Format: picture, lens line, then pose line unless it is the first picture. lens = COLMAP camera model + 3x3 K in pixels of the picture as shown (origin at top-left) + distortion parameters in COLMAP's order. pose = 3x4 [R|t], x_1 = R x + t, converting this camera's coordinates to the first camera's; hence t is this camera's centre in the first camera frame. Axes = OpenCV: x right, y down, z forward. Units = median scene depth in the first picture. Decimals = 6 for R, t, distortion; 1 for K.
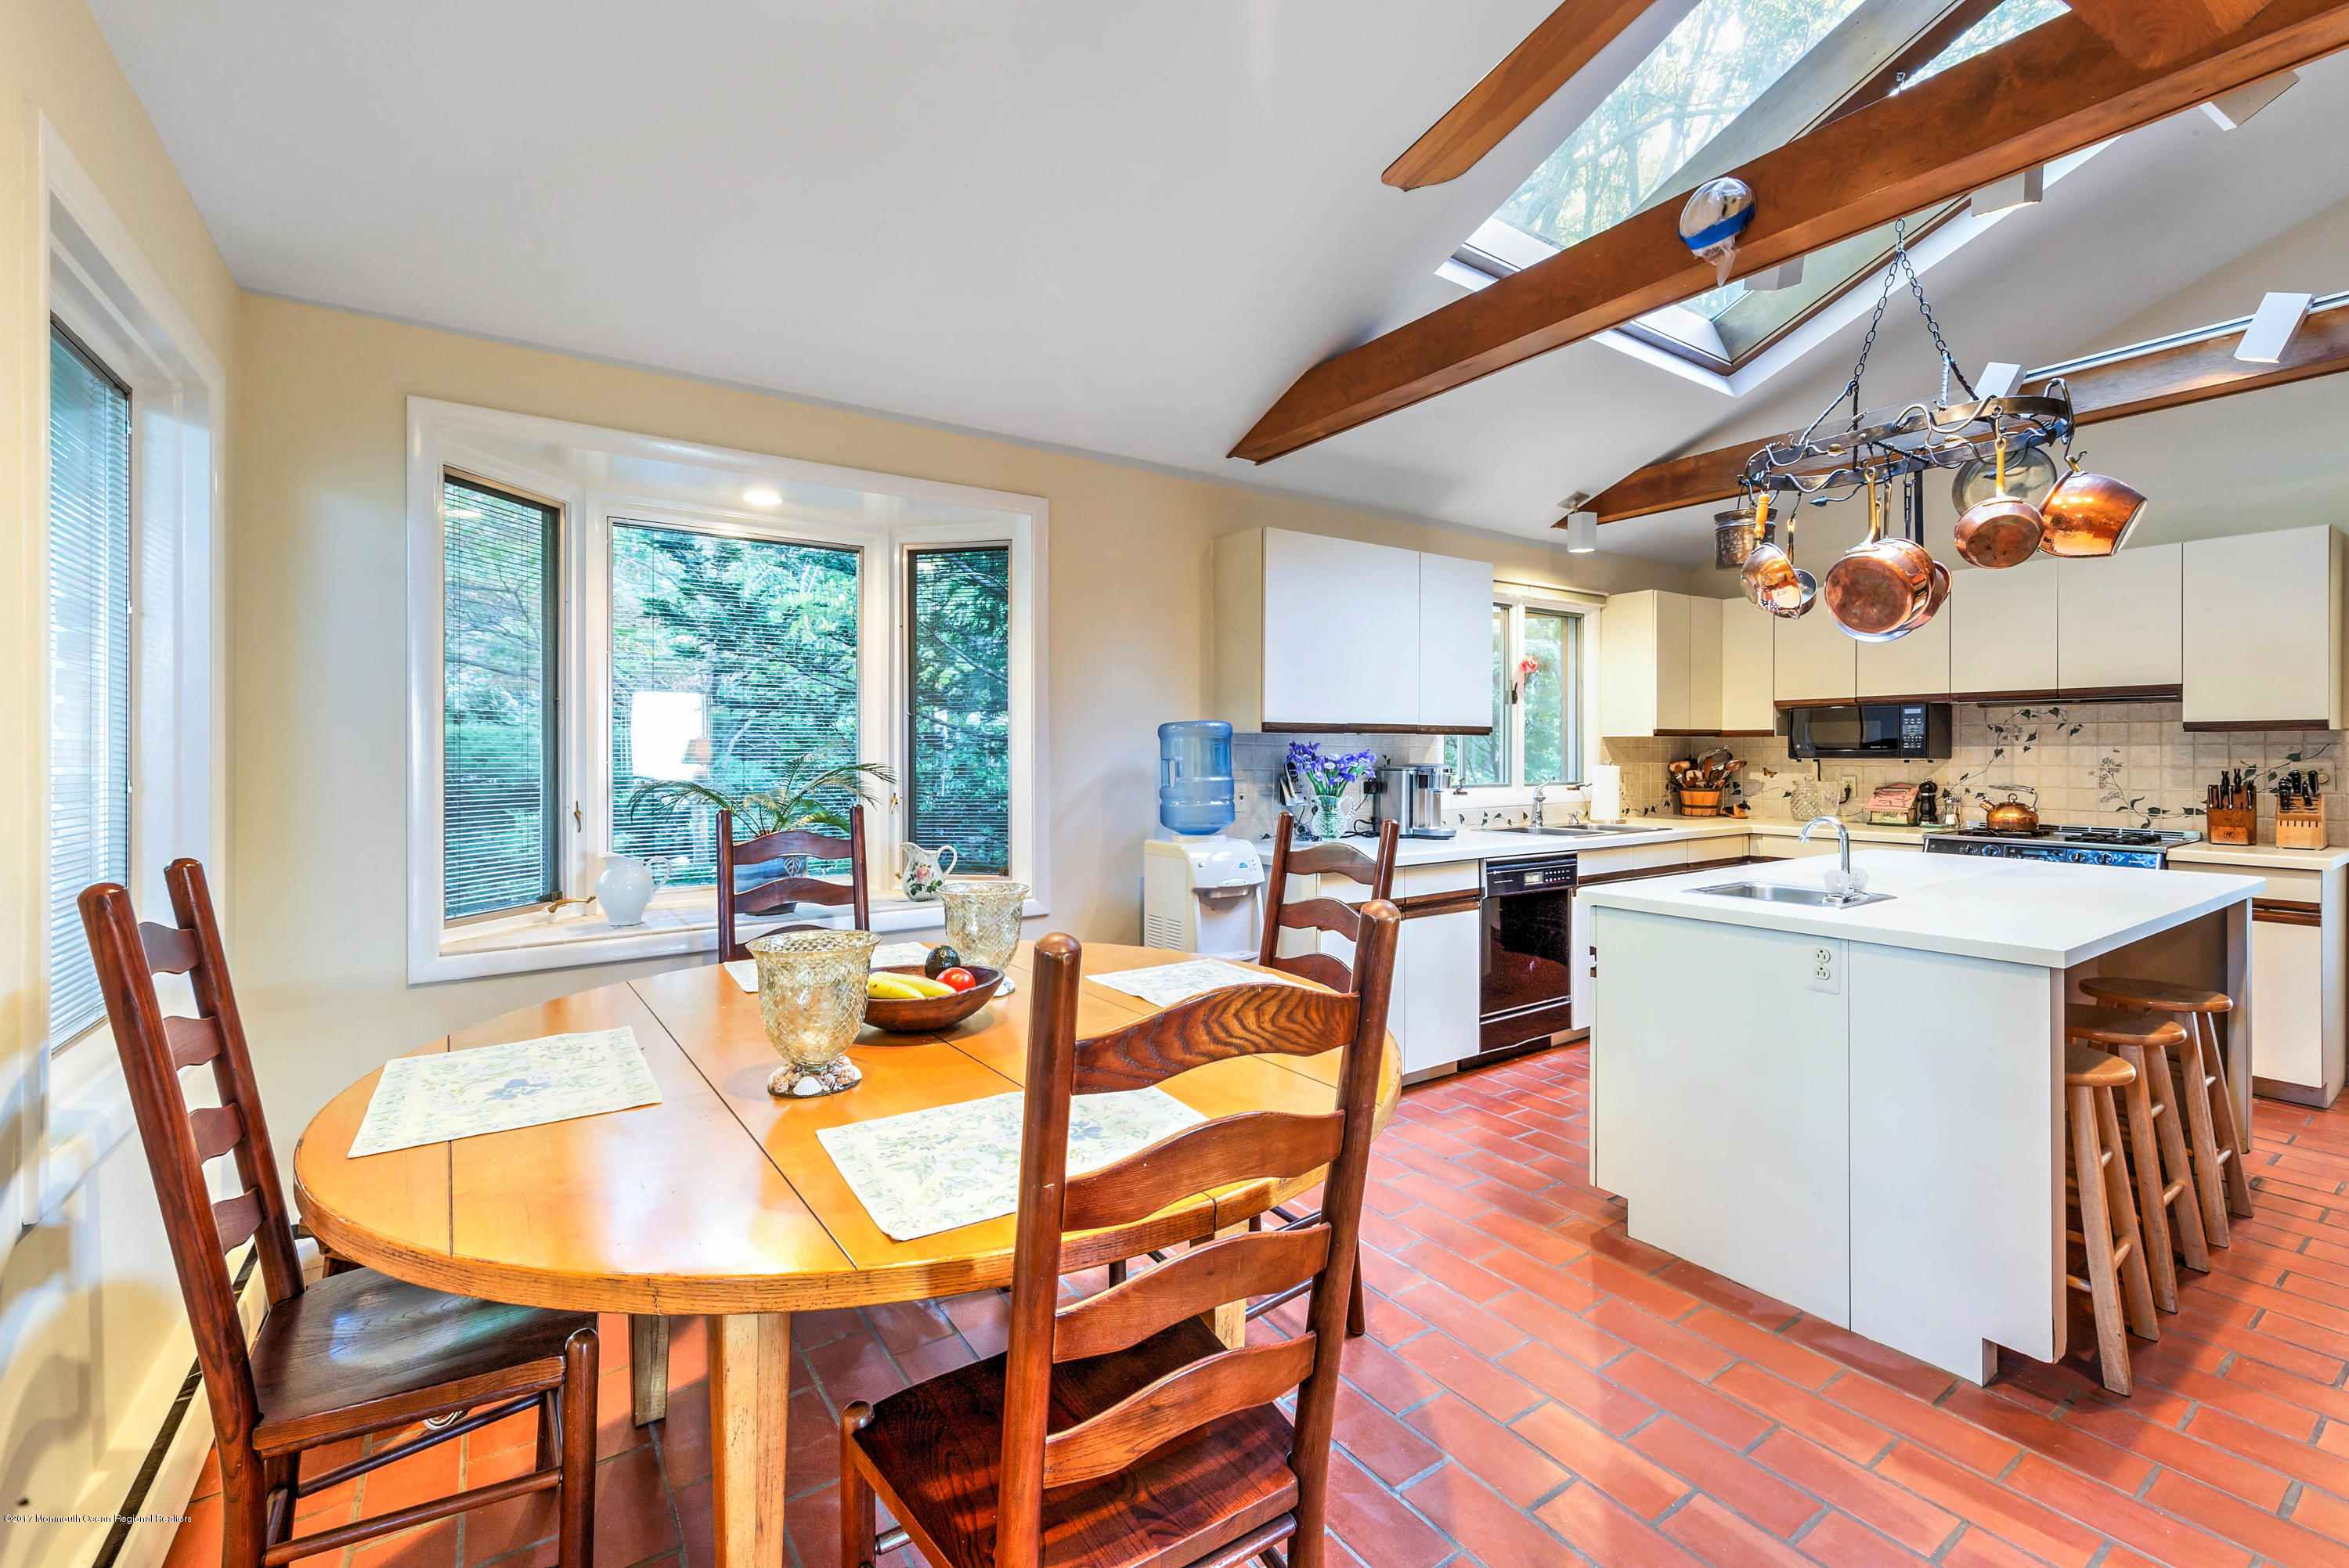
lens RADIAL K [[1009.7, 0, 1173.0], [0, 1009.7, 761.4], [0, 0, 1]] dist [0.006372, -0.002285]
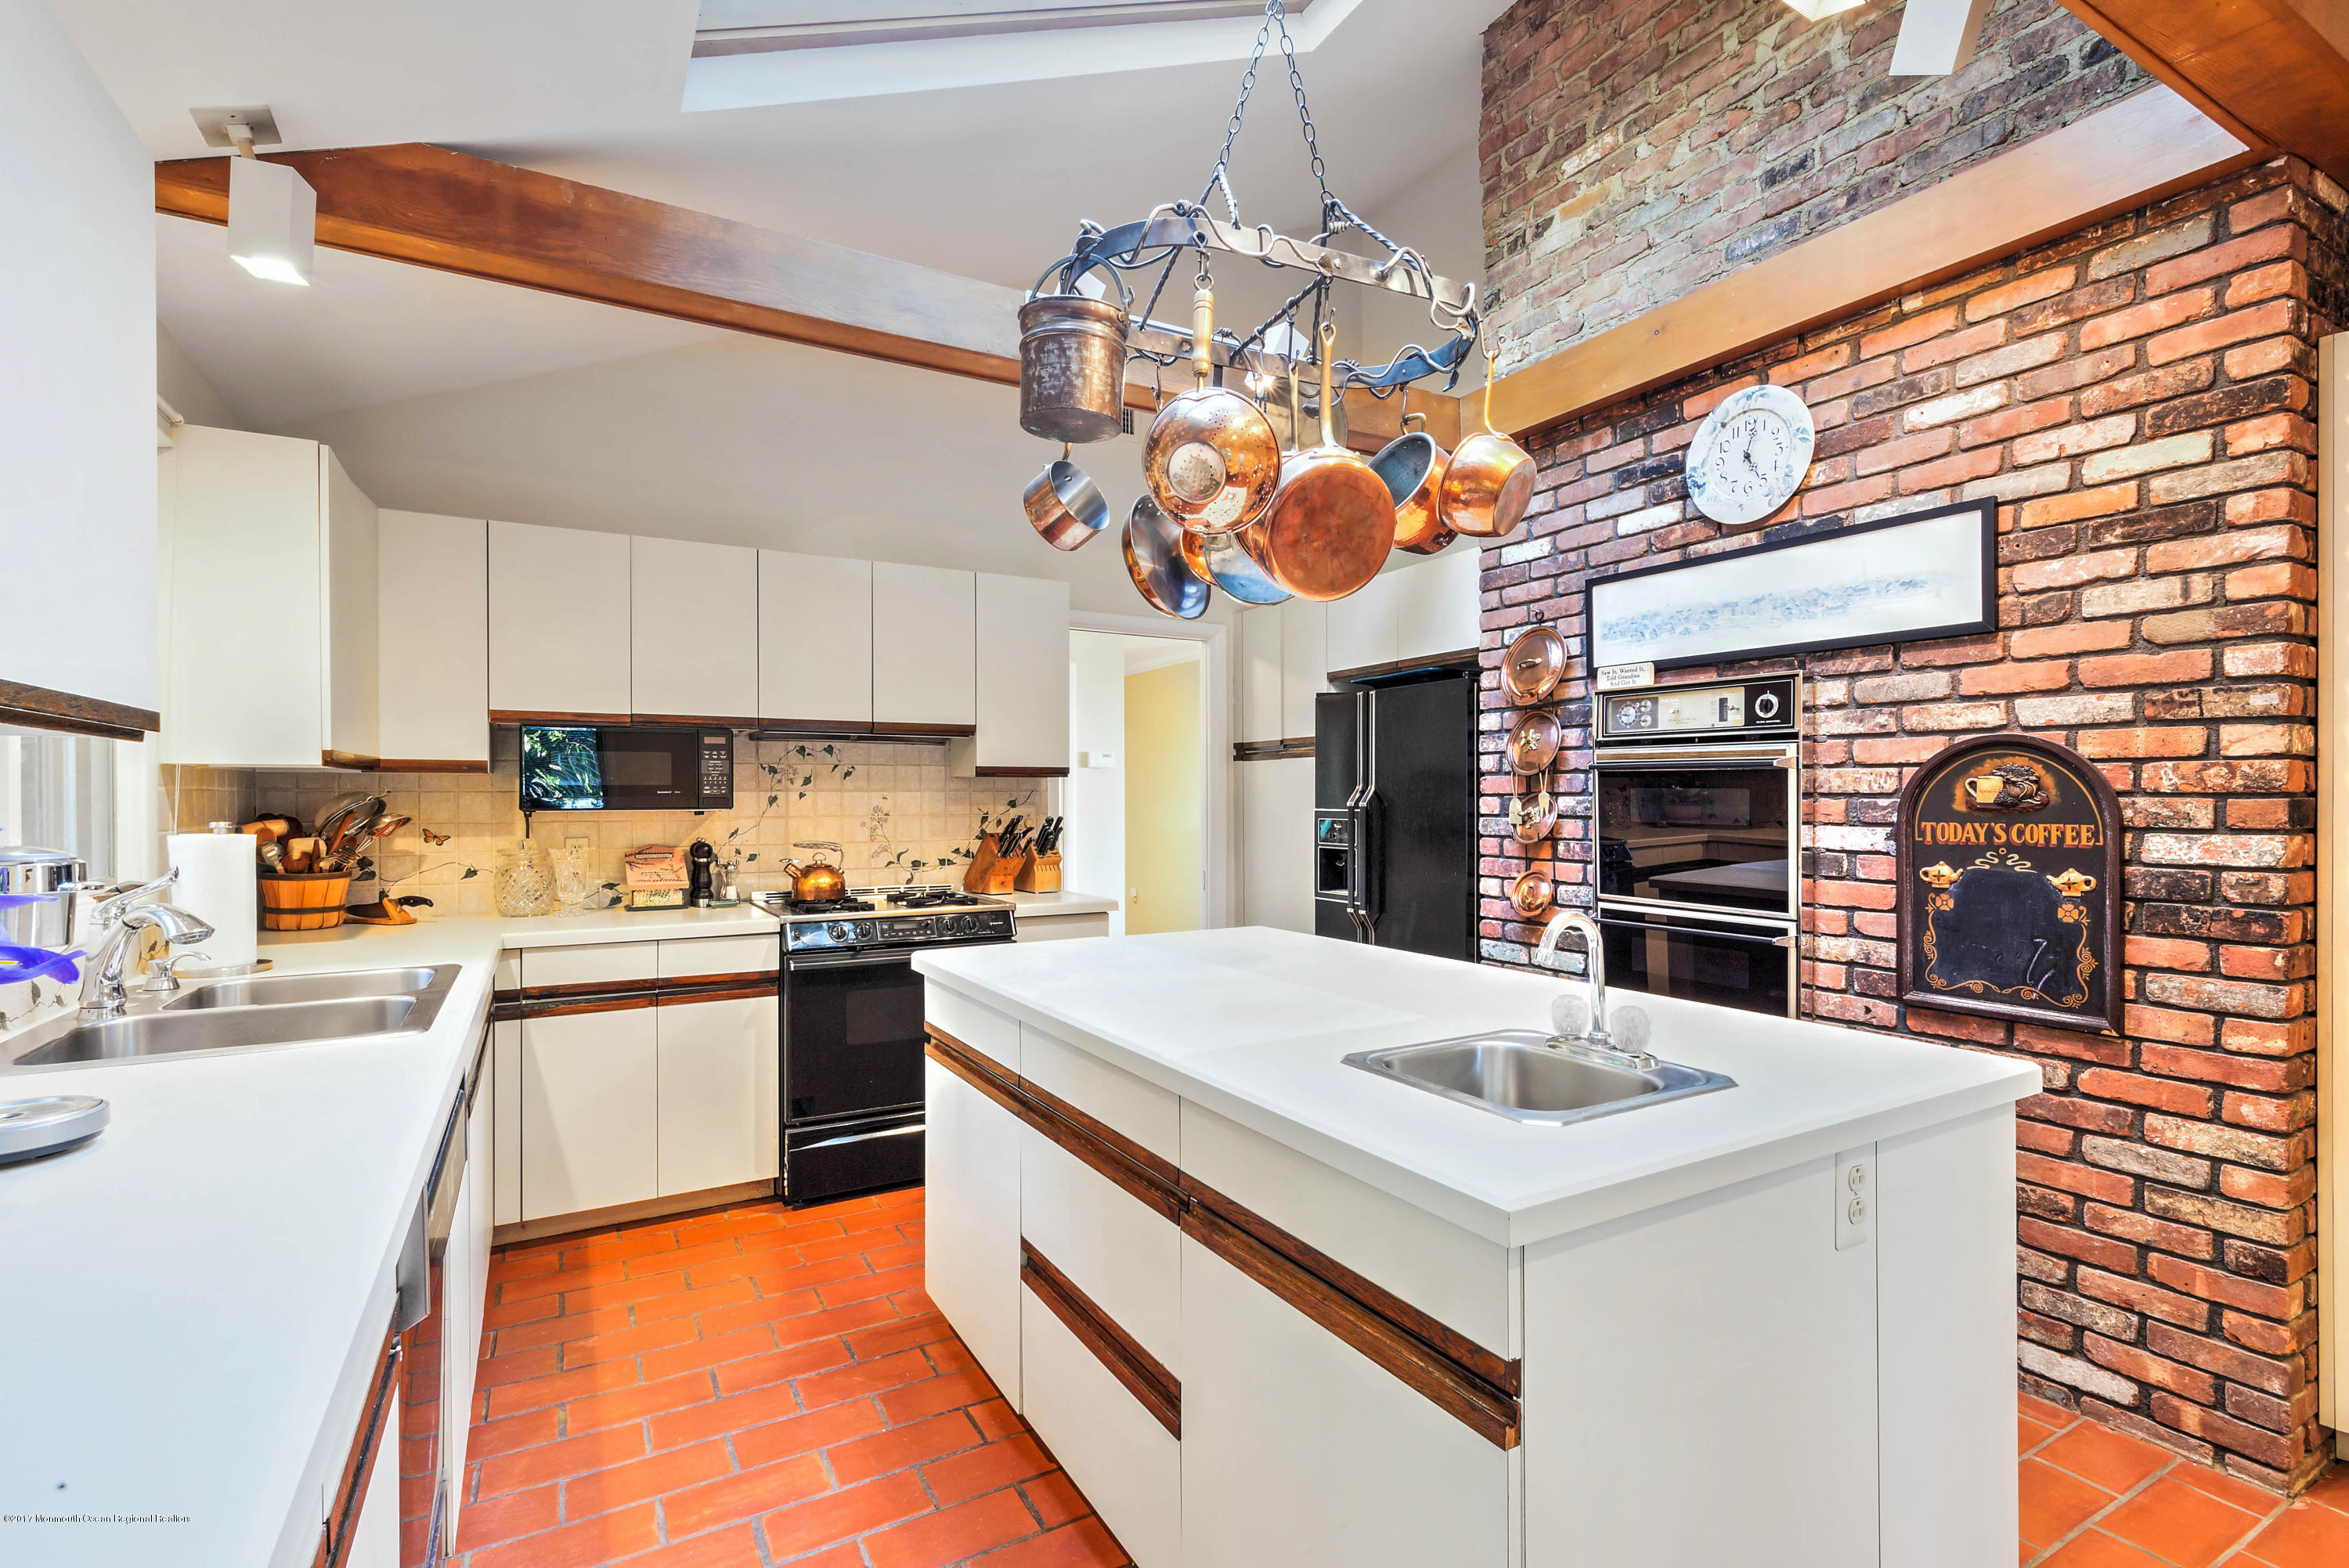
lens RADIAL K [[1079.8, 0, 1167.8], [0, 1079.8, 800.3], [0, 0, 1]] dist [0.009495, -0.000448]
pose [[0.088705, -0.001166, 0.996057, 0.025926], [0.014905, 0.999889, -0.000157, -0.004124], [-0.995946, 0.014860, 0.088712, 0.635227]]
